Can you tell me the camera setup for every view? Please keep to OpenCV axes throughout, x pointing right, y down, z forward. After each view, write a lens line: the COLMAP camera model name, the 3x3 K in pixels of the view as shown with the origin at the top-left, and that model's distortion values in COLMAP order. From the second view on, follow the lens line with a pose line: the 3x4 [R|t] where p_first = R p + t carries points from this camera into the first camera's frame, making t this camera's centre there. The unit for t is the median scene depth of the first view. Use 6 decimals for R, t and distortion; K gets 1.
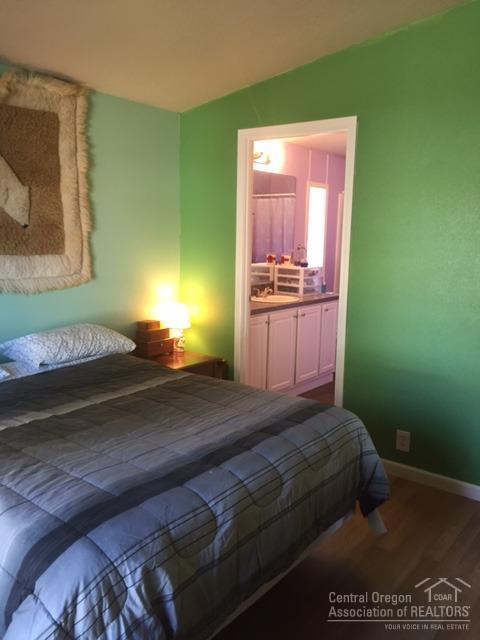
lens RADIAL K [[538.7, 0, 241.6], [0, 538.7, 318.8], [0, 0, 1]] dist [0.023139, -0.001910]
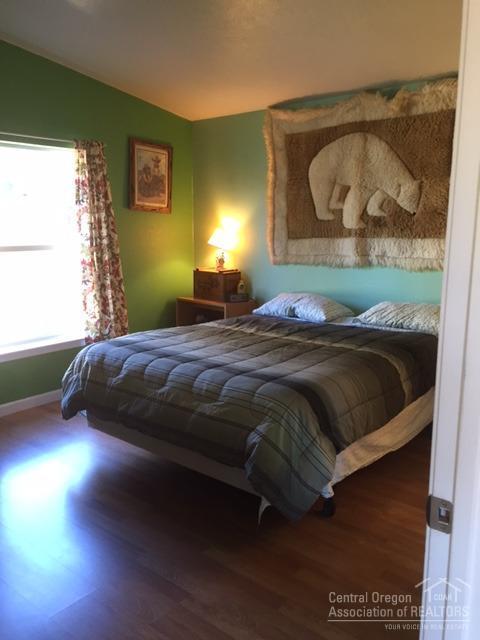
lens RADIAL K [[538.7, 0, 241.4], [0, 538.7, 320.8], [0, 0, 1]] dist [0.023139, -0.001910]
pose [[-0.034509, 0.155856, -0.987177, 0.840243], [-0.155316, 0.974928, 0.159352, -0.072853], [0.987262, 0.158823, -0.009437, 0.677878]]
